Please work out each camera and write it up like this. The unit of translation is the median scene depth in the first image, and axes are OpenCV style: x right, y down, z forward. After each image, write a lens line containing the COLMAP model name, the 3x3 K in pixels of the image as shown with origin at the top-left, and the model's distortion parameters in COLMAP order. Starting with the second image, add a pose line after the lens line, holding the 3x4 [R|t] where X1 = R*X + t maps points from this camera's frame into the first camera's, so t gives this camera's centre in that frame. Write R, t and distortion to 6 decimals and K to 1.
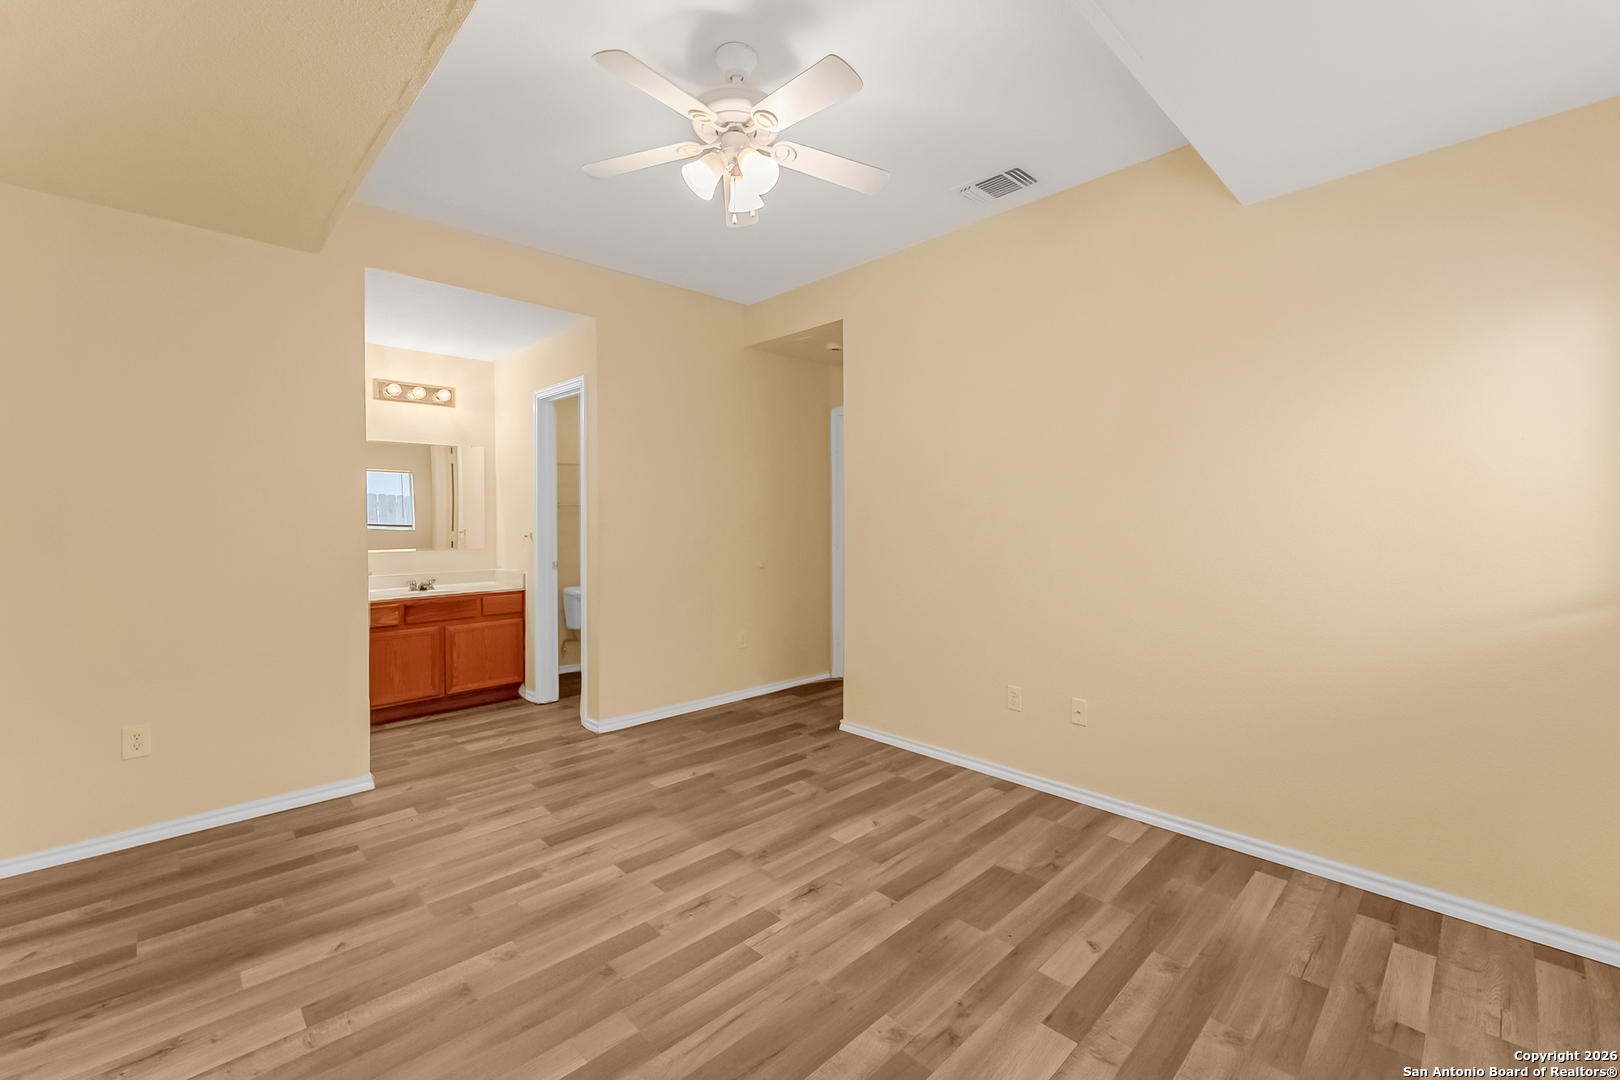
lens RADIAL K [[664.1, 0, 804.3], [0, 664.1, 515.3], [0, 0, 1]] dist [-0.000295, -0.000137]
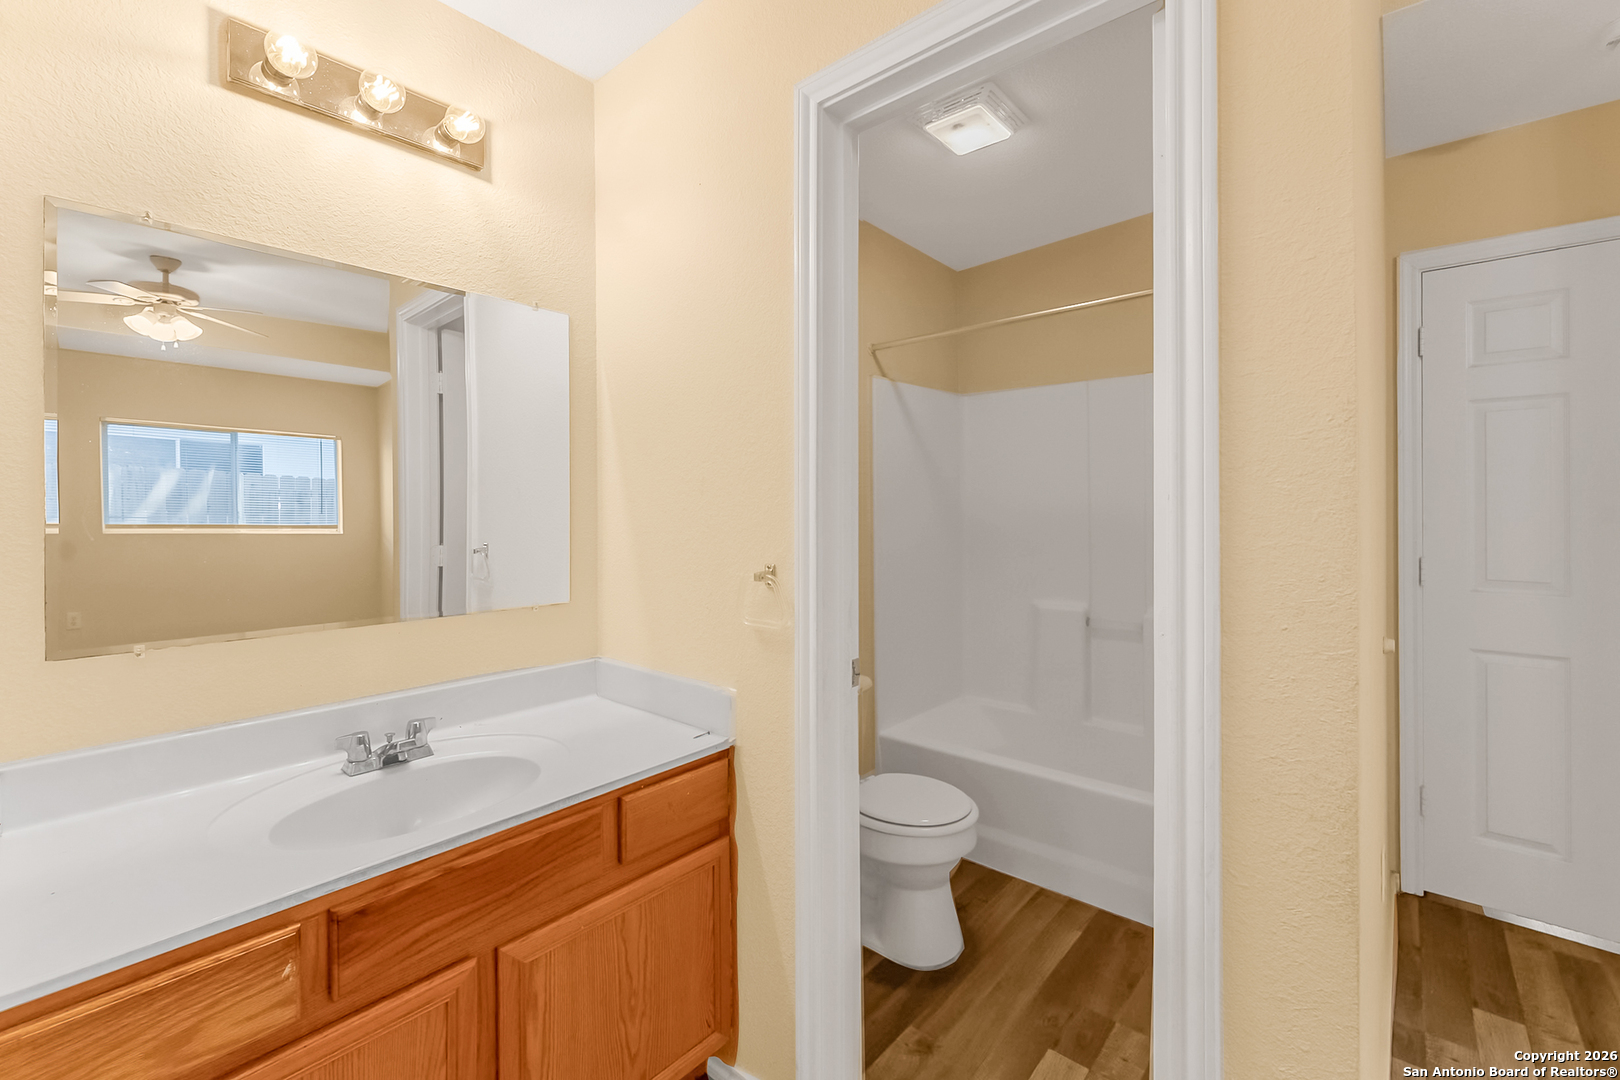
lens RADIAL K [[653.0, 0, 811.3], [0, 653.0, 509.7], [0, 0, 1]] dist [-0.012916, -0.000057]
pose [[0.994868, 0.000328, 0.101177, -0.398596], [-0.000195, 0.999999, -0.001319, 0.000878], [-0.101177, 0.001292, 0.994868, 0.662083]]
